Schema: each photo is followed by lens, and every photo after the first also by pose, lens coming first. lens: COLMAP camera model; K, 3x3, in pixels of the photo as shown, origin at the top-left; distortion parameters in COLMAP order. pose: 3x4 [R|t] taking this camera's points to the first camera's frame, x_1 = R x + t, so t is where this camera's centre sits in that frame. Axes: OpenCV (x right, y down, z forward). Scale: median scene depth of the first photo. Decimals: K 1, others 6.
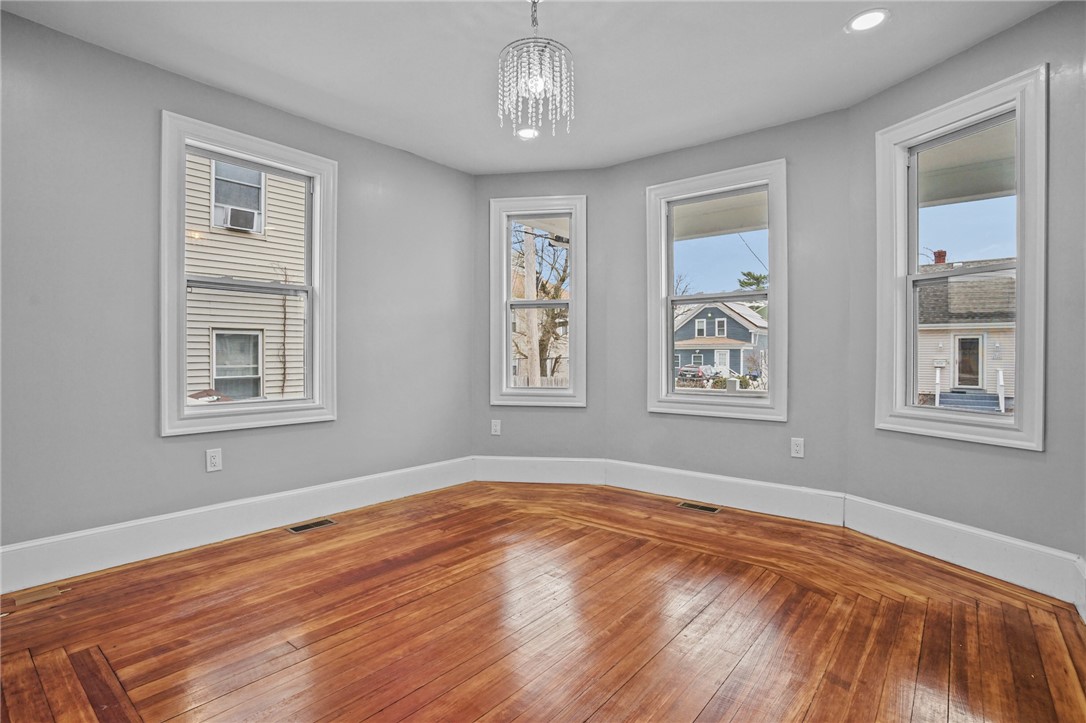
lens RADIAL K [[538.2, 0, 533.3], [0, 538.2, 353.9], [0, 0, 1]] dist [-0.039670, 0.013759]
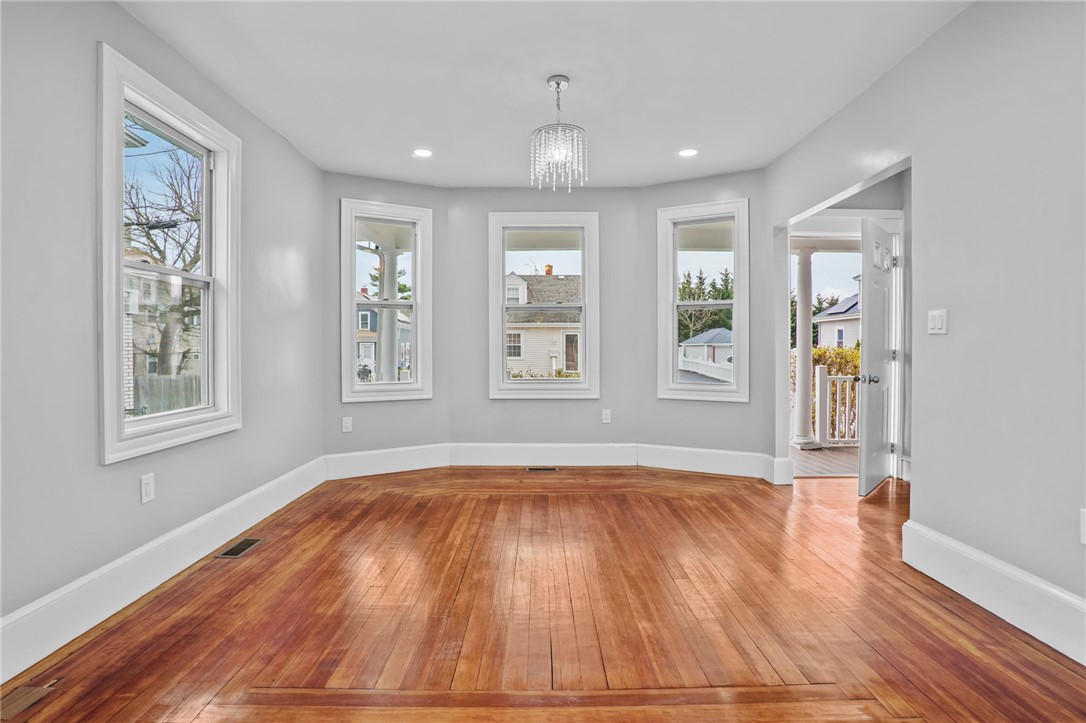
lens RADIAL K [[538.2, 0, 533.4], [0, 538.2, 347.3], [0, 0, 1]] dist [-0.039670, 0.013759]
pose [[0.772284, -0.004392, 0.635262, -0.560142], [0.003250, 0.999990, 0.002963, -0.014109], [-0.635269, -0.000224, 0.772291, 0.000722]]
